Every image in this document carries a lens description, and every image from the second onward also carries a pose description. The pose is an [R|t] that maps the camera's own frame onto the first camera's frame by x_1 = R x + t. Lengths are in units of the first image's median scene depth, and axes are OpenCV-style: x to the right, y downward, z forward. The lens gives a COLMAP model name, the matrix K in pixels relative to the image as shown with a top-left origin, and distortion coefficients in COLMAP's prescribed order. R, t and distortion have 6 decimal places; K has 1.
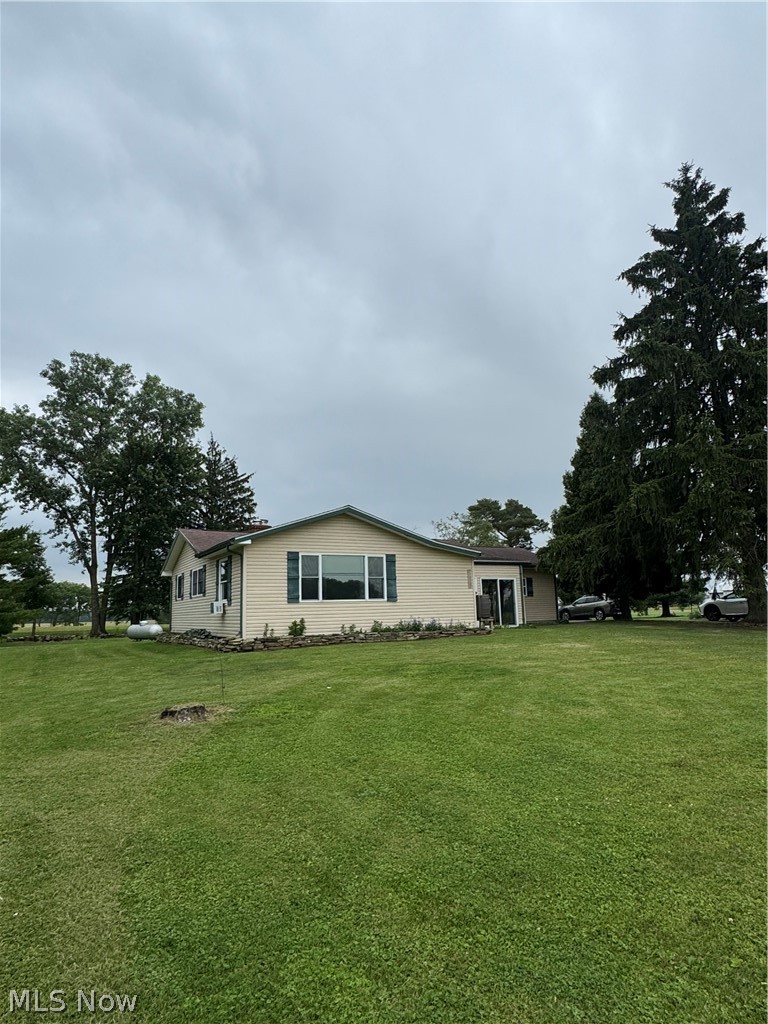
lens RADIAL K [[606.5, 0, 384.0], [0, 606.5, 512.0], [0, 0, 1]] dist [-0.048877, -0.000458]
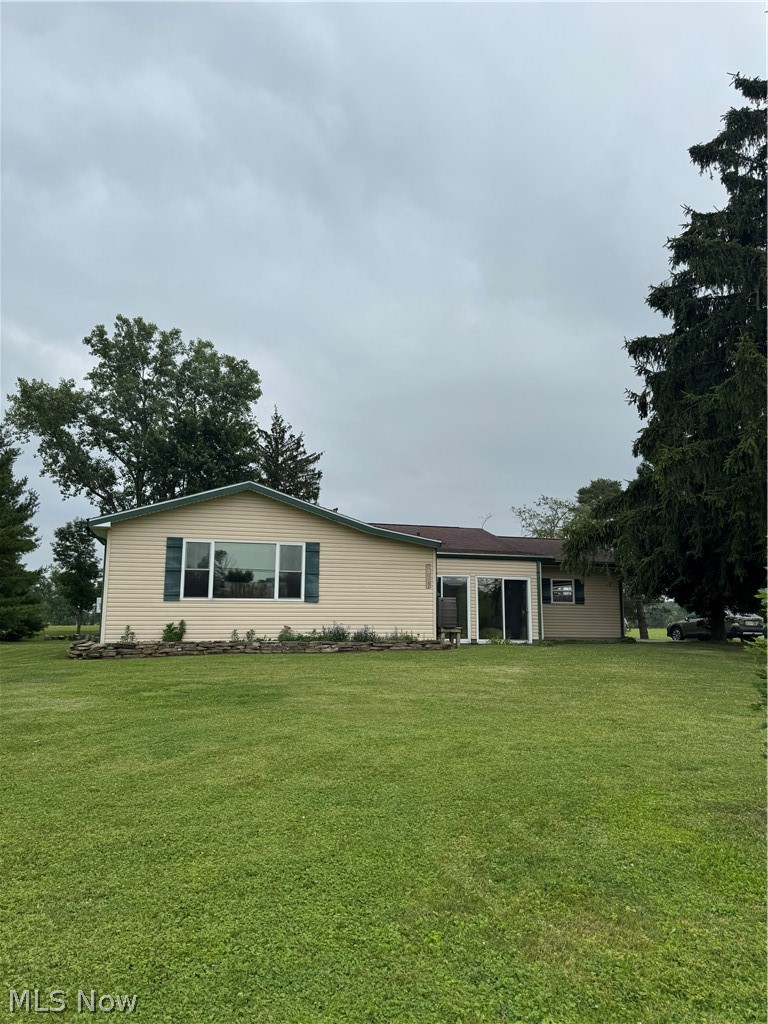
lens RADIAL K [[713.6, 0, 384.0], [0, 713.6, 512.0], [0, 0, 1]] dist [0.072990, -0.000698]
pose [[0.976083, 0.000875, -0.217398, 0.230188], [0.002577, 0.999875, 0.015596, 0.011939], [0.217385, -0.015783, 0.975958, 0.085706]]
